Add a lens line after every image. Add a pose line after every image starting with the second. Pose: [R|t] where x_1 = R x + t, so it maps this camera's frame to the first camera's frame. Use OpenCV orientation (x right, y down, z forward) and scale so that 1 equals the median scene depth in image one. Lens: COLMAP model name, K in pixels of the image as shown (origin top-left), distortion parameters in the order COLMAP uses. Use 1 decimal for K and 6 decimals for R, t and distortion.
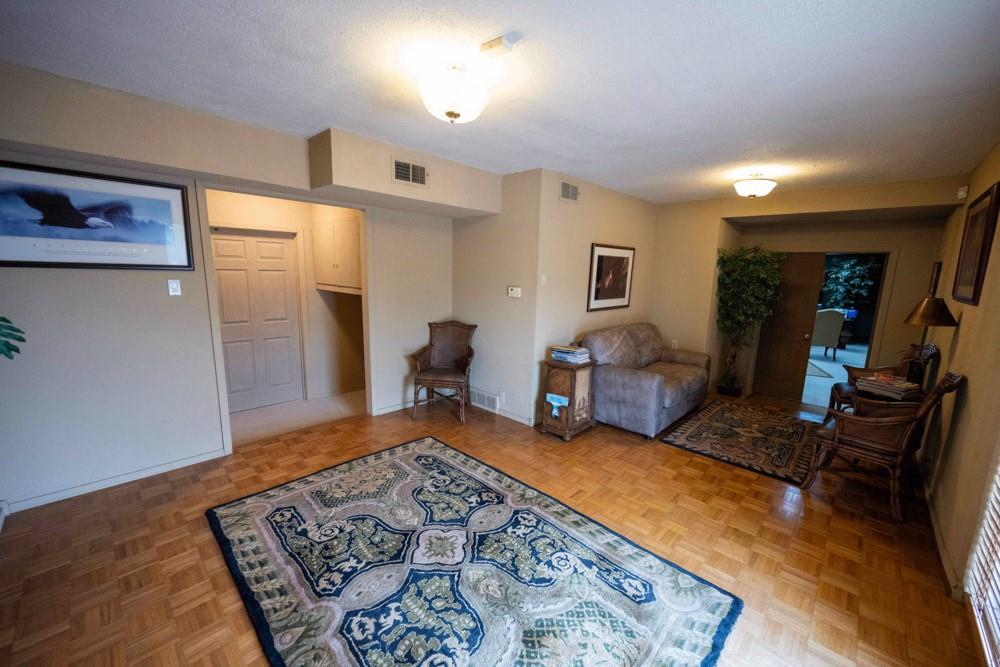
lens RADIAL K [[393.6, 0, 499.9], [0, 393.6, 333.6], [0, 0, 1]] dist [-0.001803, -0.000277]
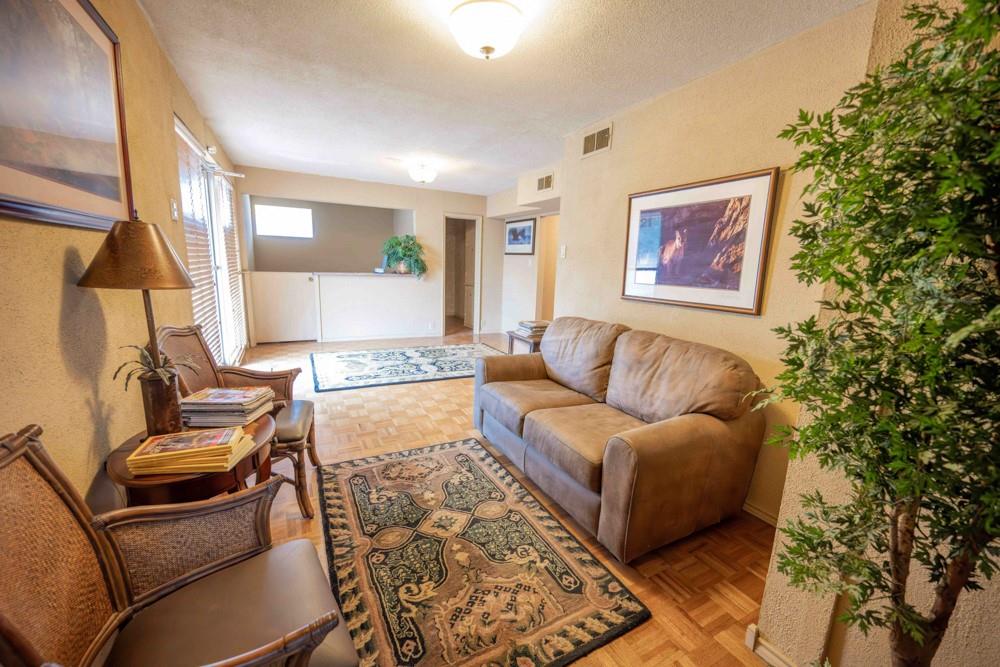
lens RADIAL K [[393.6, 0, 502.9], [0, 393.6, 336.5], [0, 0, 1]] dist [-0.001803, -0.000277]
pose [[-0.314133, 0.134375, -0.939821, 1.122183], [-0.202013, 0.957802, 0.204467, -0.108585], [0.927638, 0.254086, -0.273731, 1.218897]]
